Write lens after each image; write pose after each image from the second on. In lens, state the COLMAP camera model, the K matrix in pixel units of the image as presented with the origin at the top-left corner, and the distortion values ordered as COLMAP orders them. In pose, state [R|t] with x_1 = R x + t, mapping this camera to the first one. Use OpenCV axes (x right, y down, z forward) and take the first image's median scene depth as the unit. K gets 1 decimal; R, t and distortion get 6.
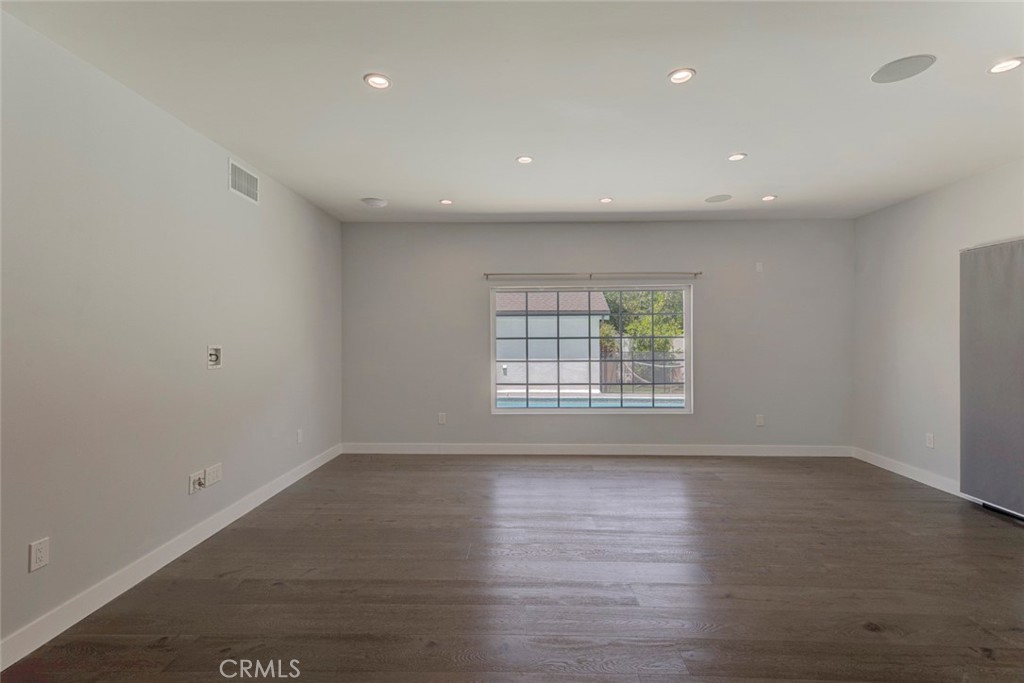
lens RADIAL K [[461.4, 0, 515.1], [0, 461.4, 339.2], [0, 0, 1]] dist [0.027541, -0.000255]
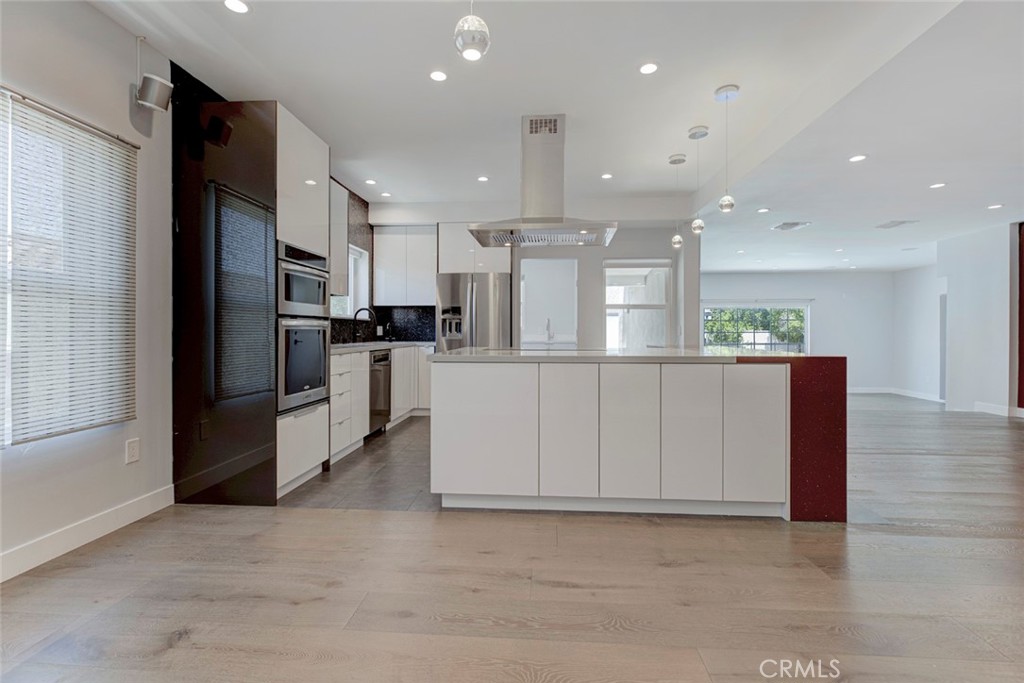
lens RADIAL K [[473.1, 0, 512.0], [0, 473.1, 335.6], [0, 0, 1]] dist [-0.006276, -0.000090]
pose [[0.998584, 0.003093, -0.053103, -0.746098], [-0.002879, 0.999987, 0.004111, 0.005596], [0.053115, -0.003953, 0.998581, -1.026377]]
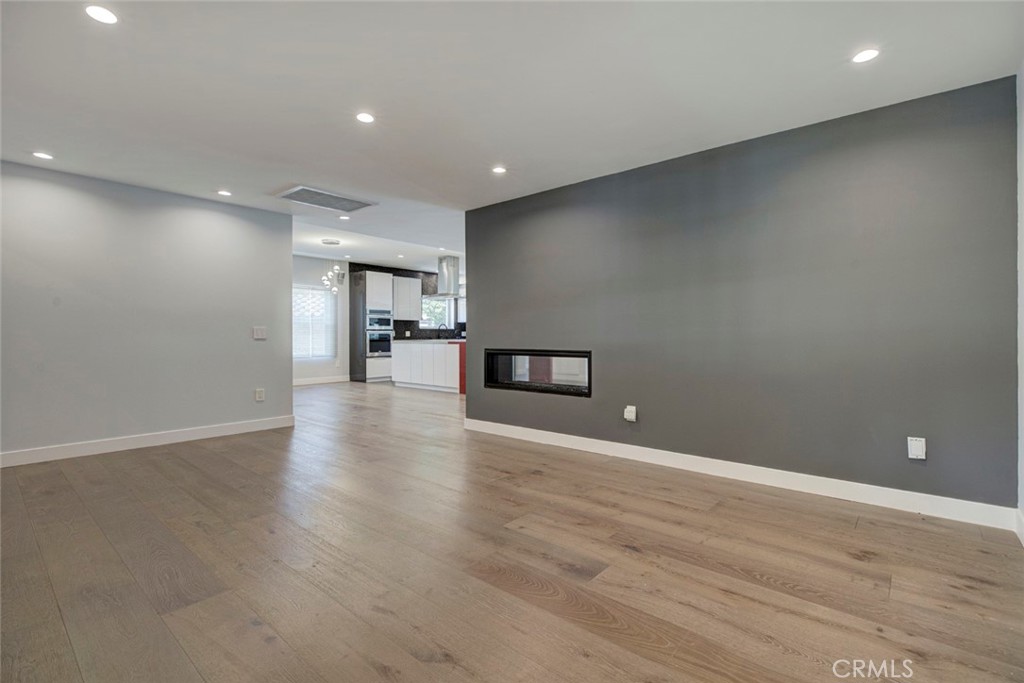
lens RADIAL K [[473.1, 0, 512.0], [0, 473.1, 335.6], [0, 0, 1]] dist [-0.006276, -0.000090]
pose [[0.765512, 0.000342, -0.643422, 0.601129], [-0.001573, 0.999998, -0.001340, 0.010319], [0.643420, 0.002038, 0.765511, -1.577030]]
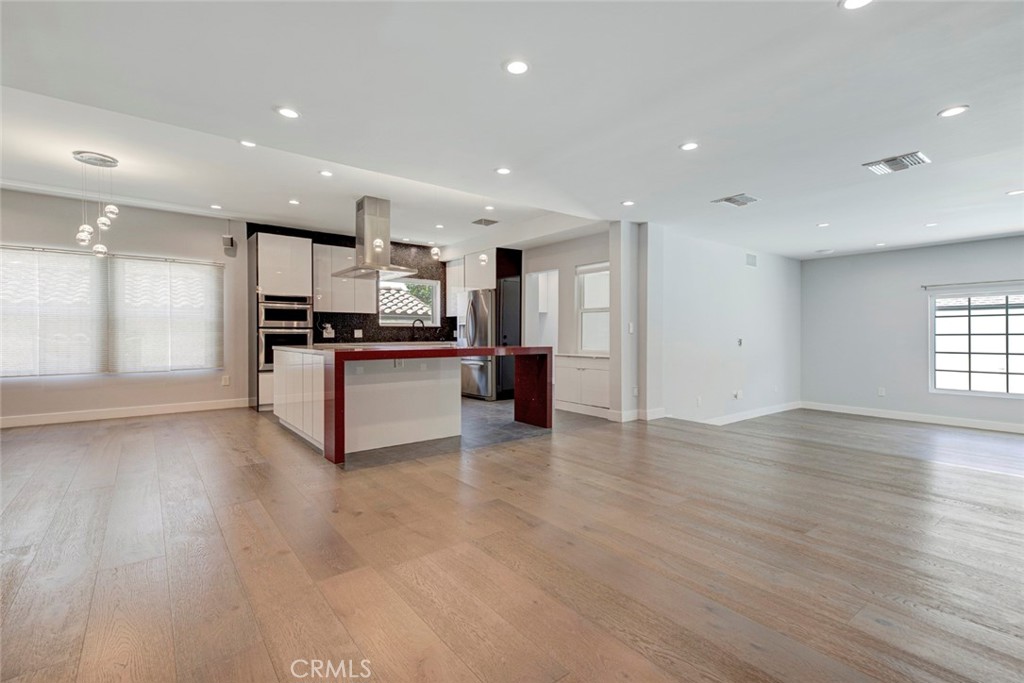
lens RADIAL K [[473.8, 0, 516.4], [0, 473.8, 334.5], [0, 0, 1]] dist [0.027539, 0.000009]
pose [[0.631693, 0.001179, -0.775217, 0.275330], [-0.002847, 0.999996, -0.000799, 0.002407], [0.775213, 0.002712, 0.631694, -0.775867]]
